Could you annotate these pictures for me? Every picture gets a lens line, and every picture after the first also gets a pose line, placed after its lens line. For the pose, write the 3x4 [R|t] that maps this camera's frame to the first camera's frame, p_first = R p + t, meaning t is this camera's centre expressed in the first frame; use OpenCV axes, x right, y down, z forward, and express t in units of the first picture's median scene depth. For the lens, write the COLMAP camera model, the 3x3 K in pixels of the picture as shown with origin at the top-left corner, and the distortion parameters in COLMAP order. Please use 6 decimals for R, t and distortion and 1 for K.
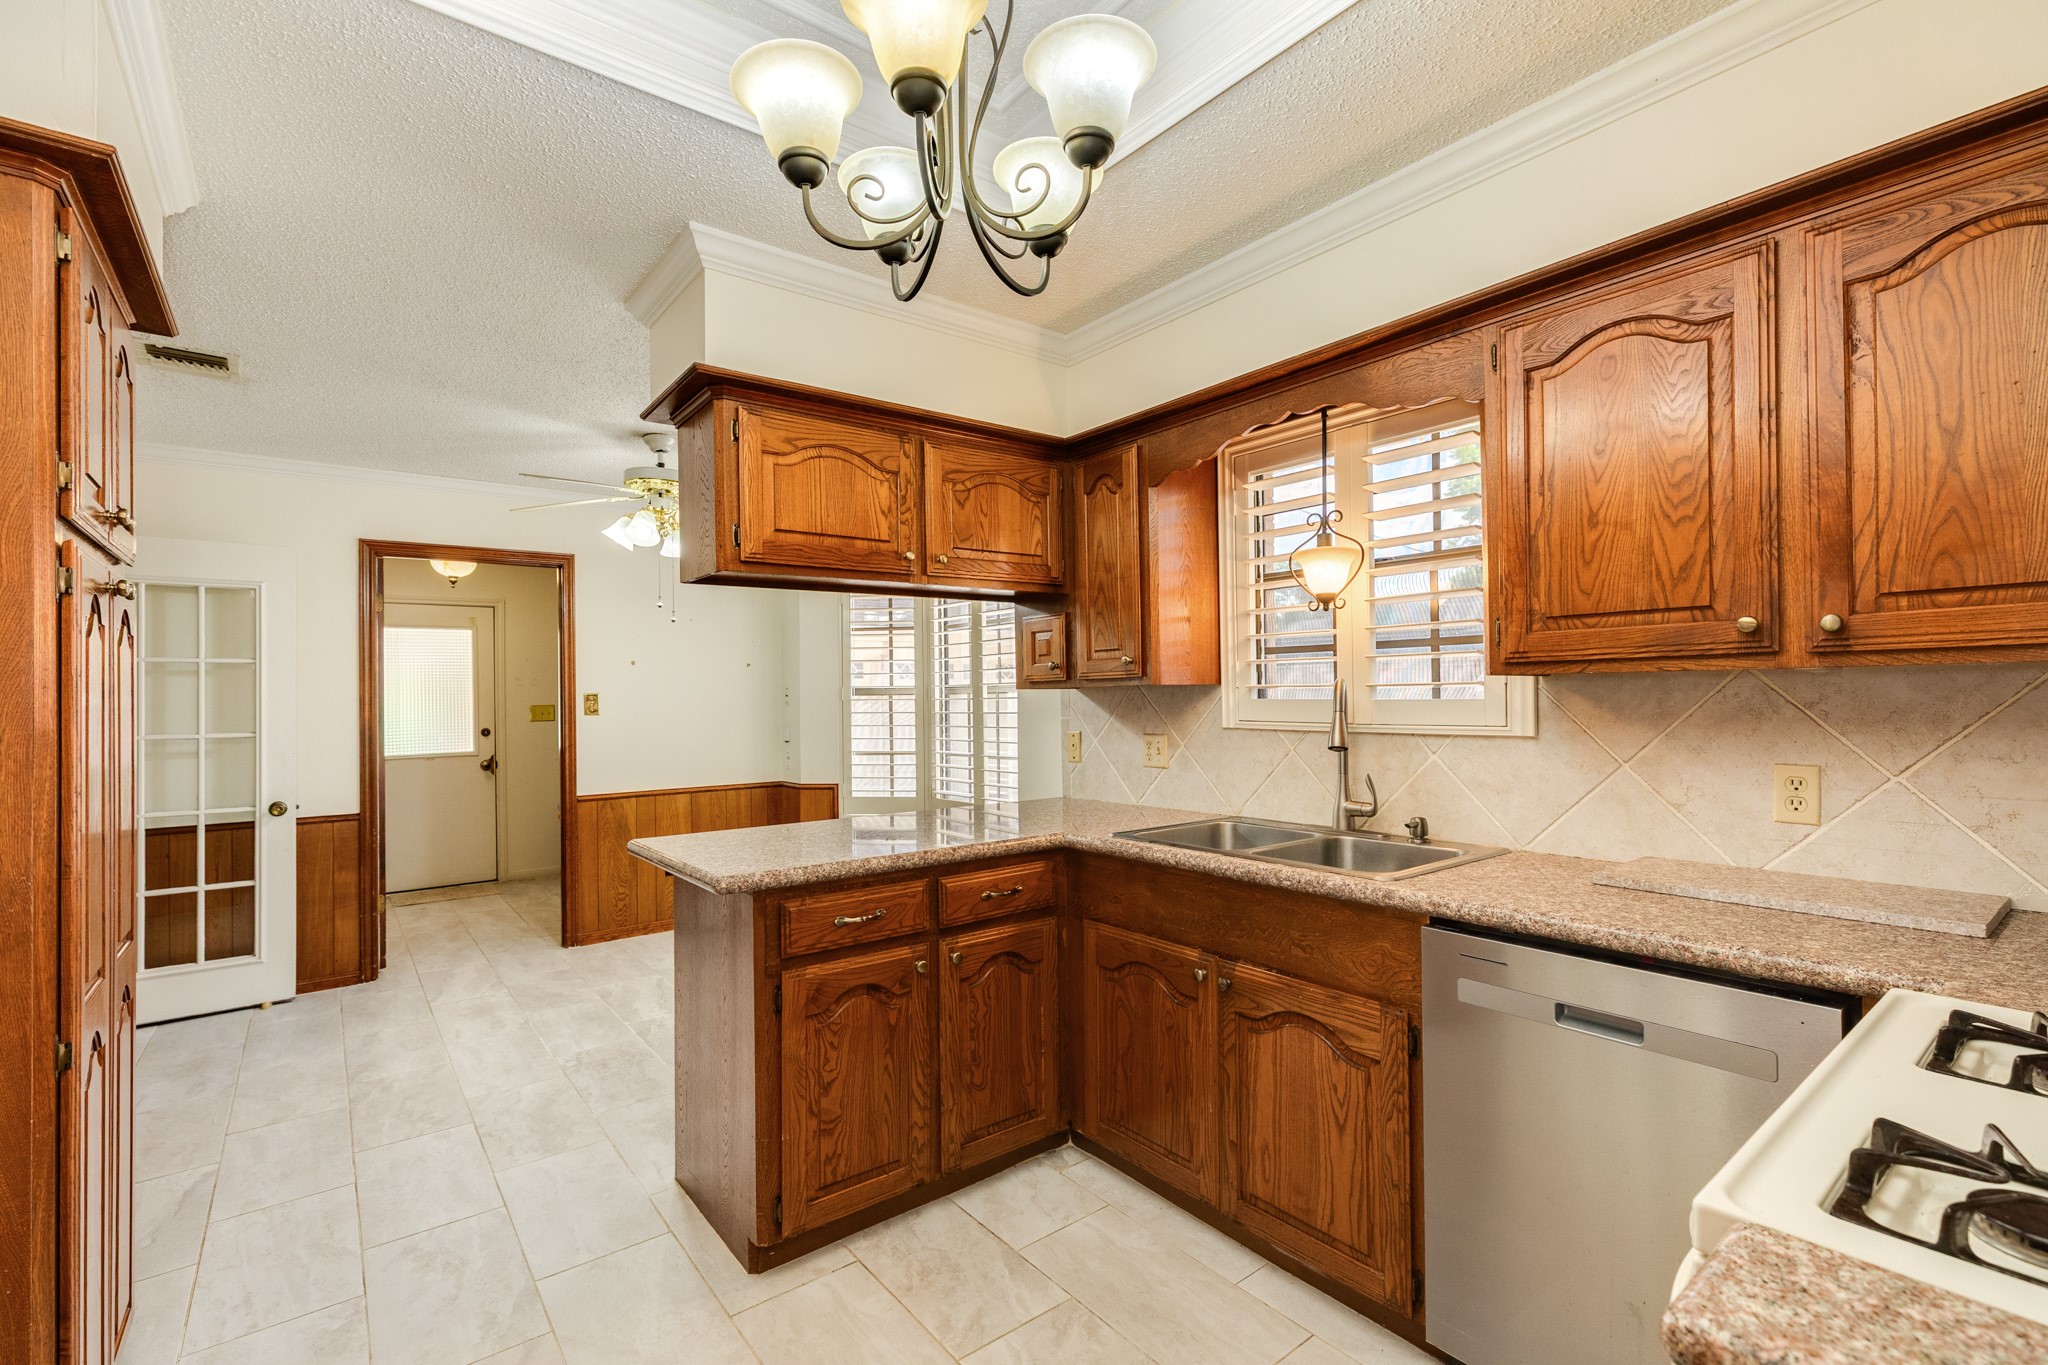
lens RADIAL K [[921.9, 0, 1030.1], [0, 921.9, 689.2], [0, 0, 1]] dist [0.000204, -0.000056]
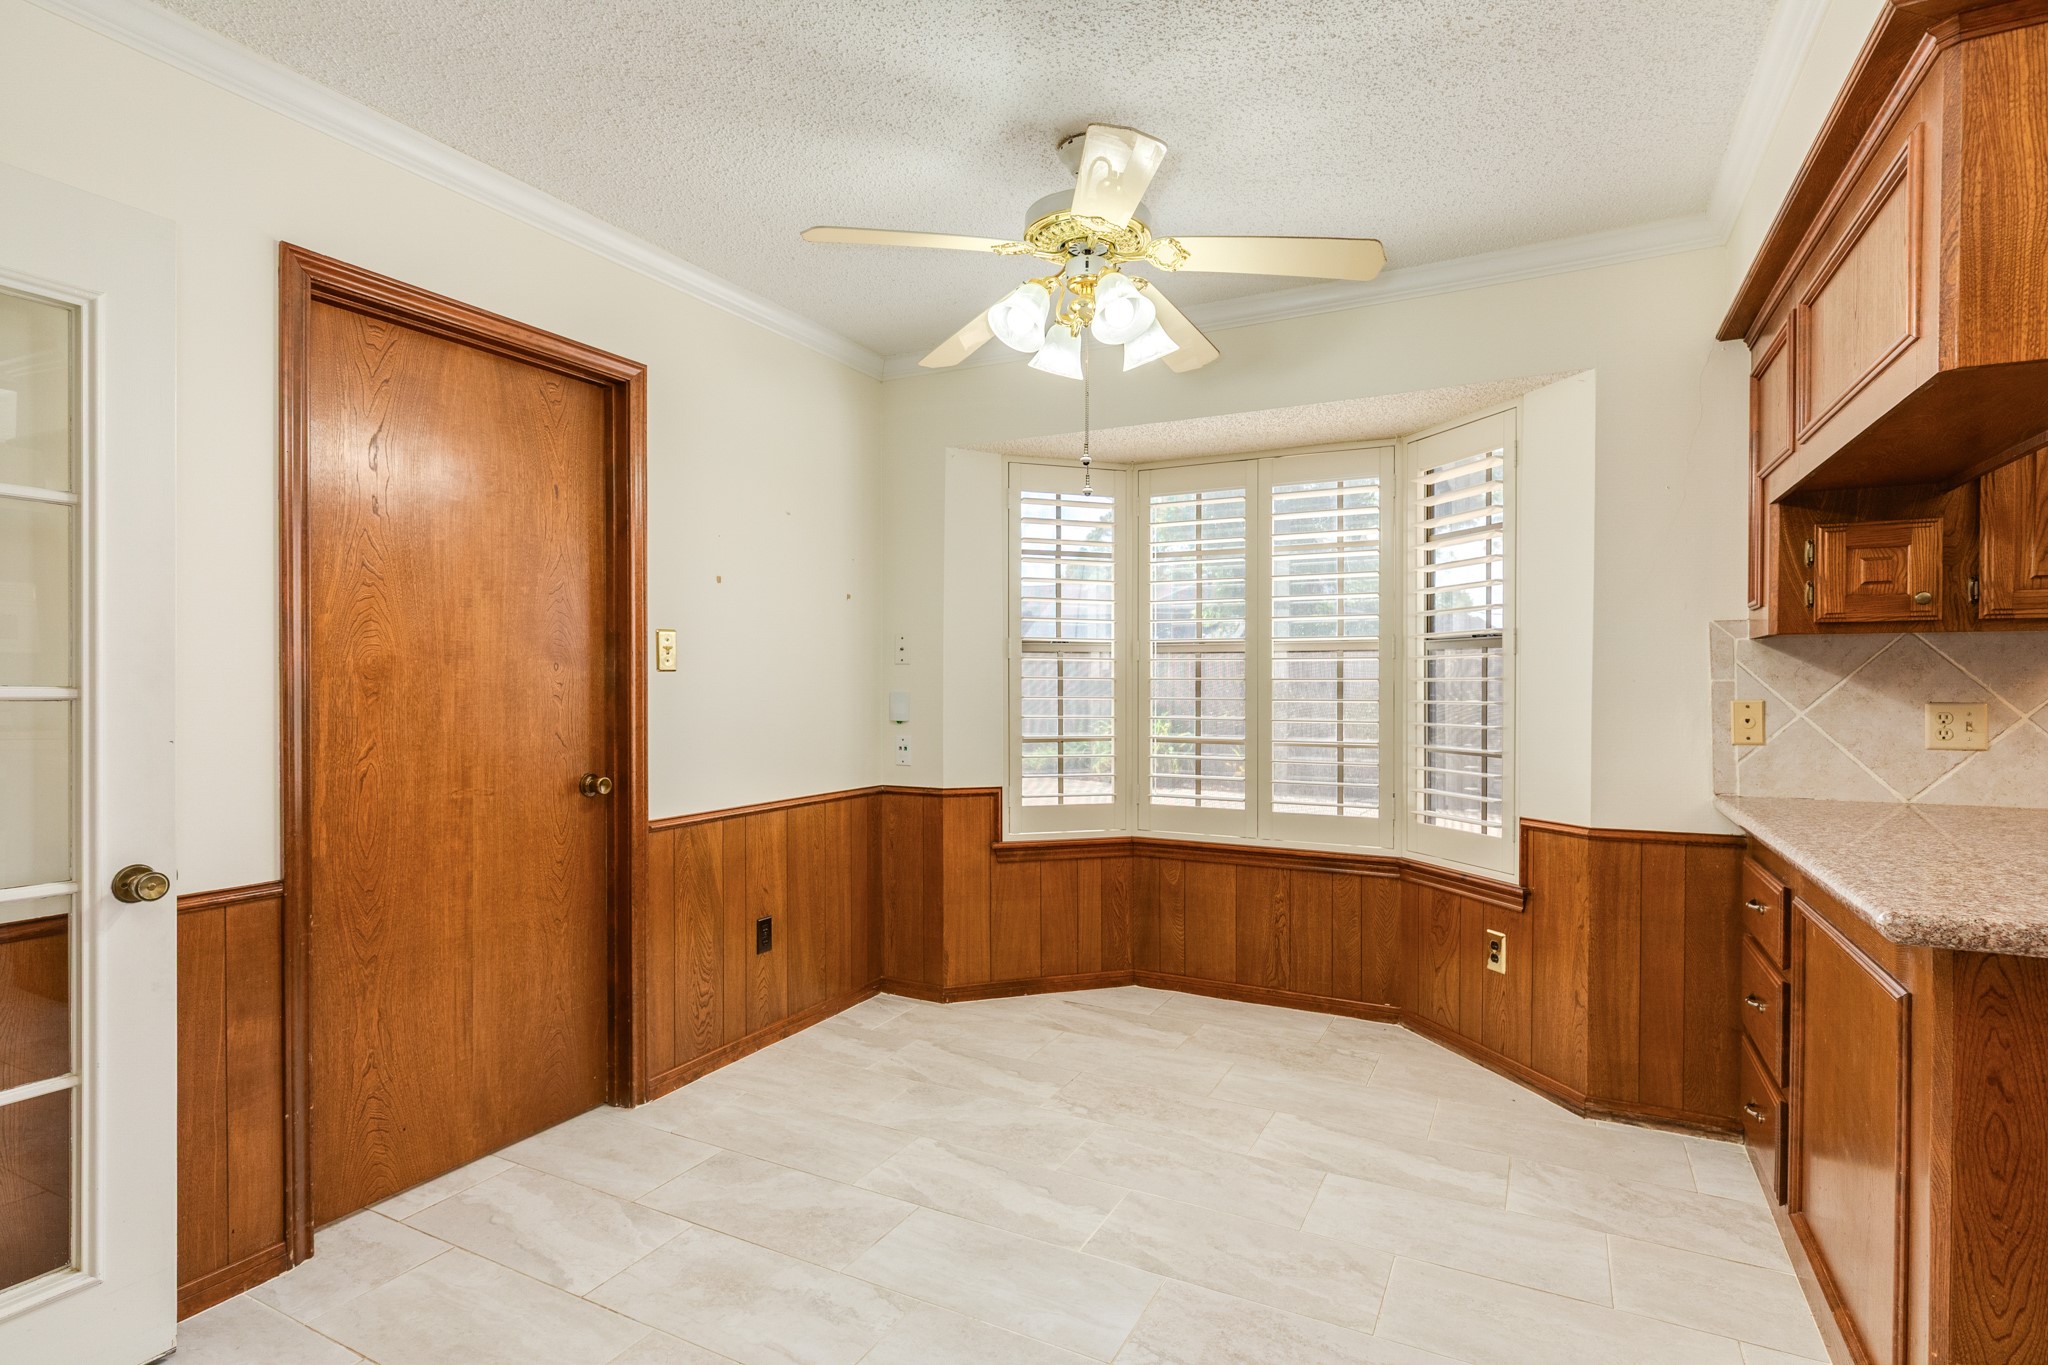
lens RADIAL K [[1017.9, 0, 1024.0], [0, 1017.9, 682.5], [0, 0, 1]] dist [-0.004033, -0.001723]
pose [[0.906410, 0.019389, 0.421954, -0.615345], [-0.021630, 0.999766, 0.000525, 0.034620], [-0.421845, -0.009602, 0.906617, 0.423664]]
